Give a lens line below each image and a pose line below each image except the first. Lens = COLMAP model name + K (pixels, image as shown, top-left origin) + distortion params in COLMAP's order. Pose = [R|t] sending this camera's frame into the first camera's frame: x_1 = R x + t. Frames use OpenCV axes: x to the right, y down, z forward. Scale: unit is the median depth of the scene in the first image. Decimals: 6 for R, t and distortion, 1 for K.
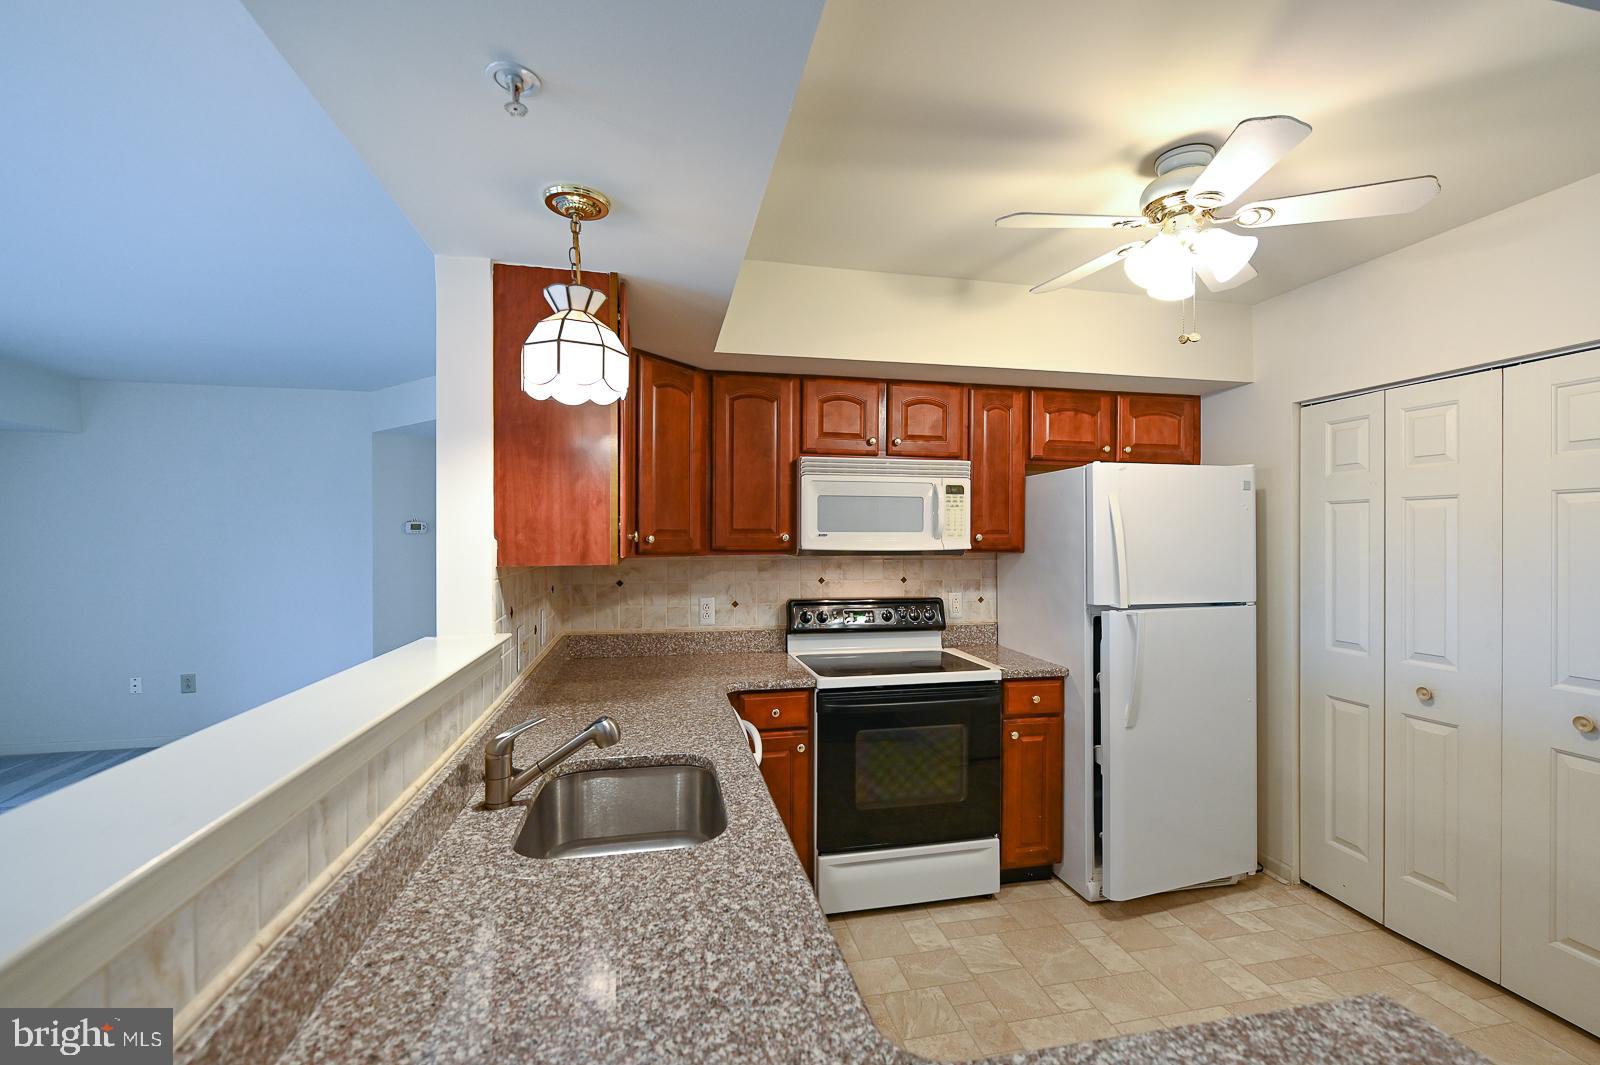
lens RADIAL K [[684.0, 0, 813.7], [0, 684.0, 536.6], [0, 0, 1]] dist [-0.002671, -0.000182]
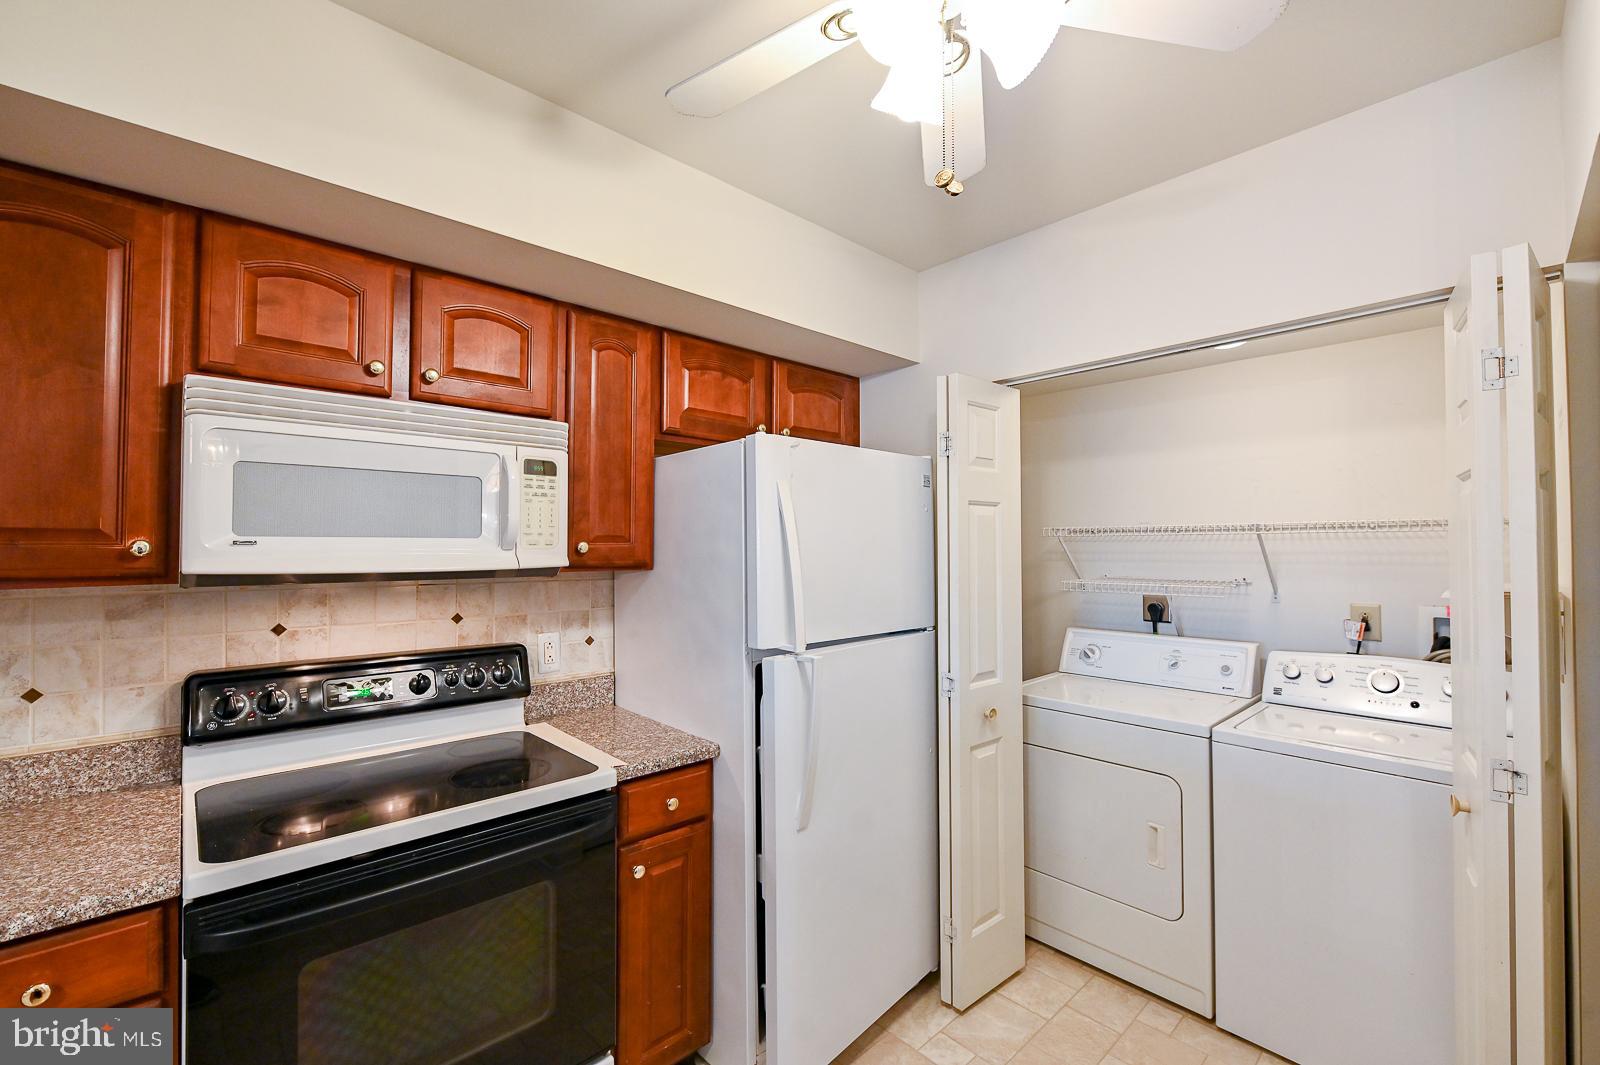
lens RADIAL K [[656.6, 0, 808.6], [0, 656.6, 535.8], [0, 0, 1]] dist [-0.009713, -0.000675]
pose [[0.860422, 0.005822, 0.509549, 0.114113], [0.003529, 0.999843, -0.017382, 0.001914], [-0.509570, 0.016754, 0.860266, 0.379442]]
